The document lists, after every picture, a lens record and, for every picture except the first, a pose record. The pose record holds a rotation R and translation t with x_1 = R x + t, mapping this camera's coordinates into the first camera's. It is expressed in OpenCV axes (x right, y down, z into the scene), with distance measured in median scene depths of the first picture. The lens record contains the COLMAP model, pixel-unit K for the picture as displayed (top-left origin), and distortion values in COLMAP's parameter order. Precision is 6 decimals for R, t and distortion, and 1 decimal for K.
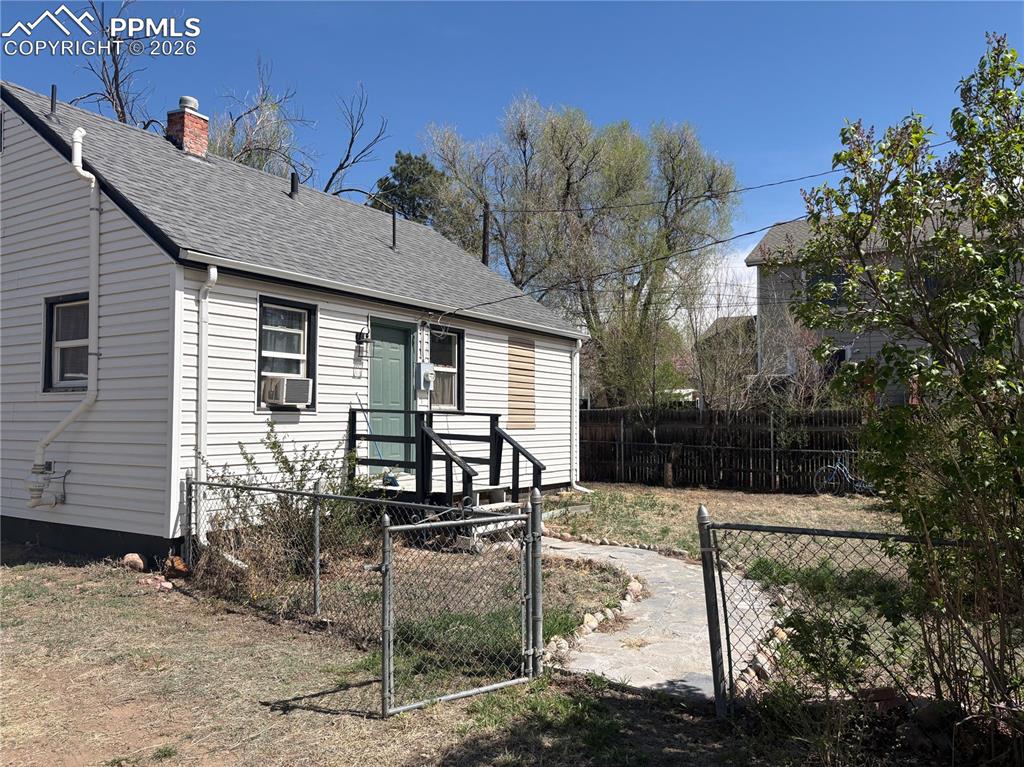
lens RADIAL K [[776.2, 0, 513.4], [0, 776.2, 383.6], [0, 0, 1]] dist [0.030037, -0.038180]
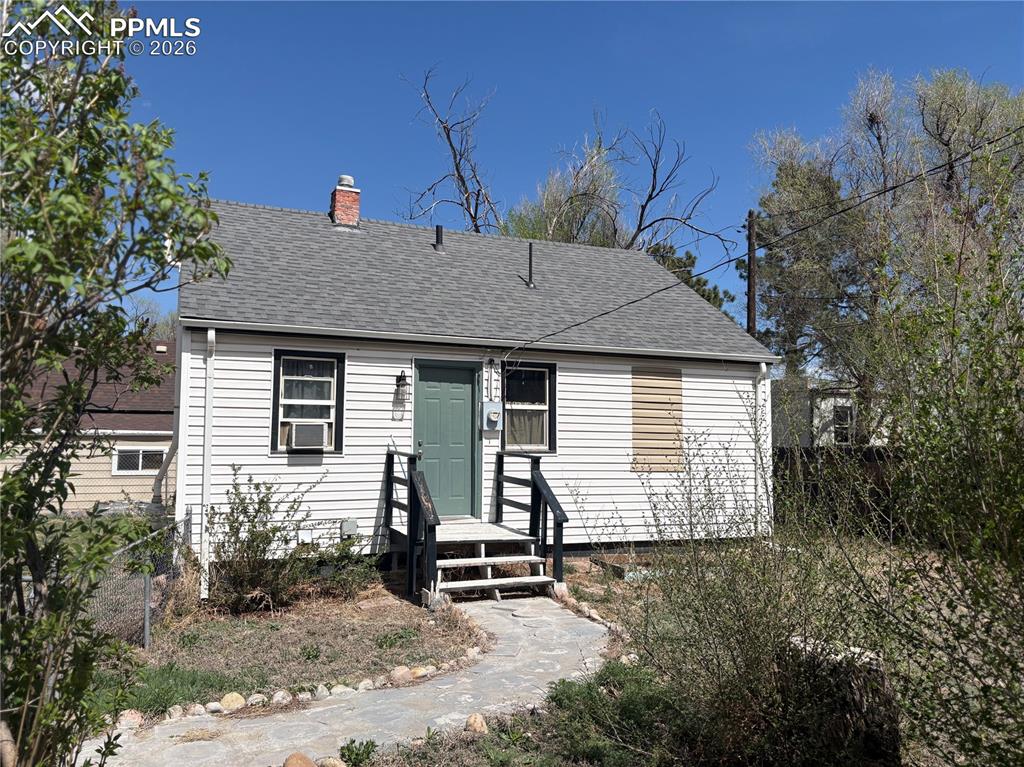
lens RADIAL K [[776.2, 0, 510.3], [0, 776.2, 384.0], [0, 0, 1]] dist [0.030037, -0.038180]
pose [[0.818787, -0.045879, -0.572261, 0.496322], [0.024895, 0.998701, -0.044448, -0.005838], [0.573557, 0.022147, 0.818866, 0.247353]]
